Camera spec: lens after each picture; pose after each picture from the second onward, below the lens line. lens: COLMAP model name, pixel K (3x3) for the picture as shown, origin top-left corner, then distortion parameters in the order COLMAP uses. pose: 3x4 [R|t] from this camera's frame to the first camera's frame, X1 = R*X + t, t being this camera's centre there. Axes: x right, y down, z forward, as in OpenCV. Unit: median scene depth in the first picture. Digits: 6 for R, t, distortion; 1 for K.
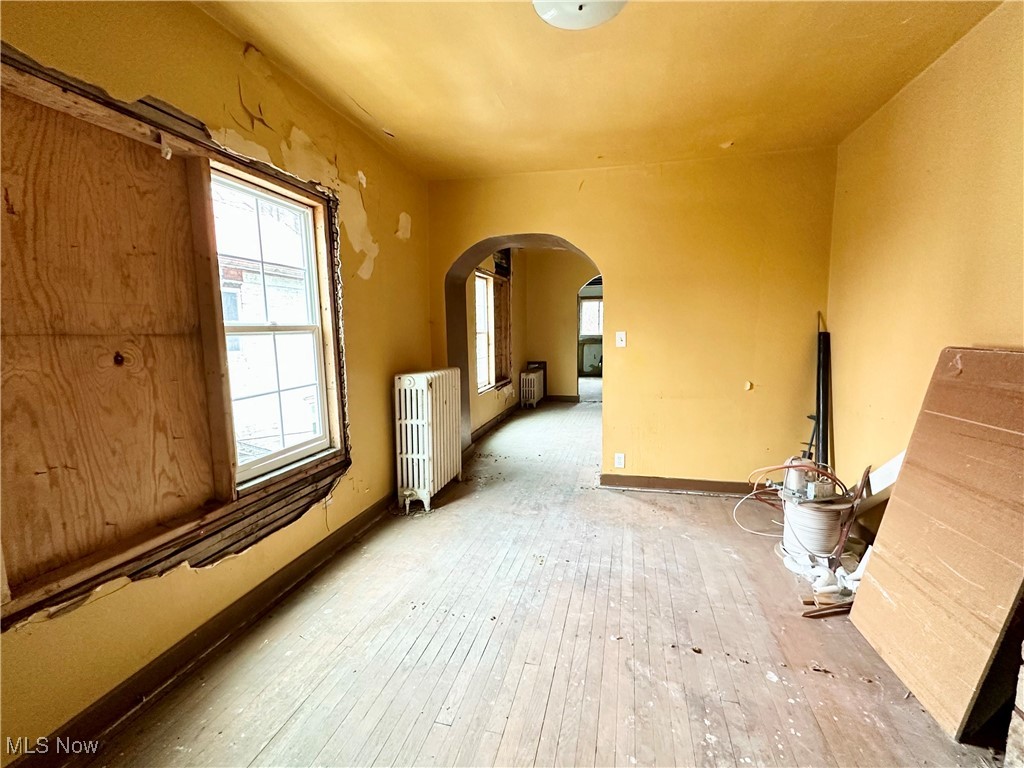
lens RADIAL K [[441.5, 0, 512.0], [0, 441.5, 384.0], [0, 0, 1]] dist [0.000231, 0.000042]
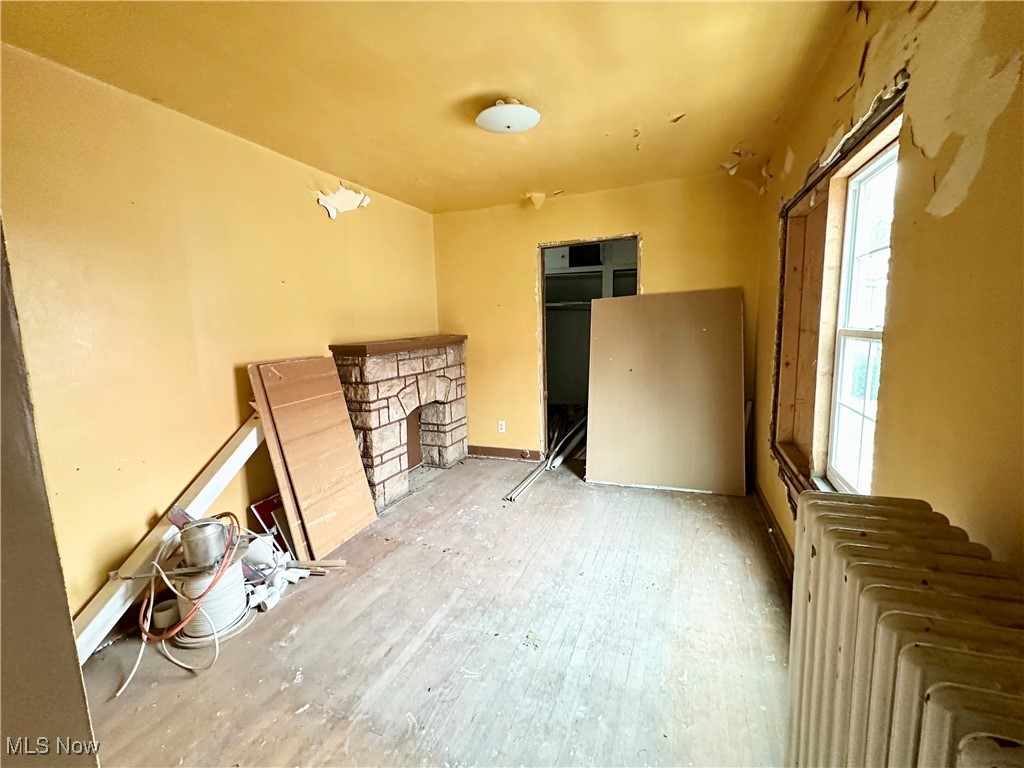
lens RADIAL K [[441.5, 0, 512.0], [0, 441.5, 384.0], [0, 0, 1]] dist [0.000231, 0.000042]
pose [[-0.991206, 0.022942, 0.130324, -0.019661], [0.056423, 0.964116, 0.259416, -0.271288], [-0.119696, 0.264488, -0.956932, 1.781009]]
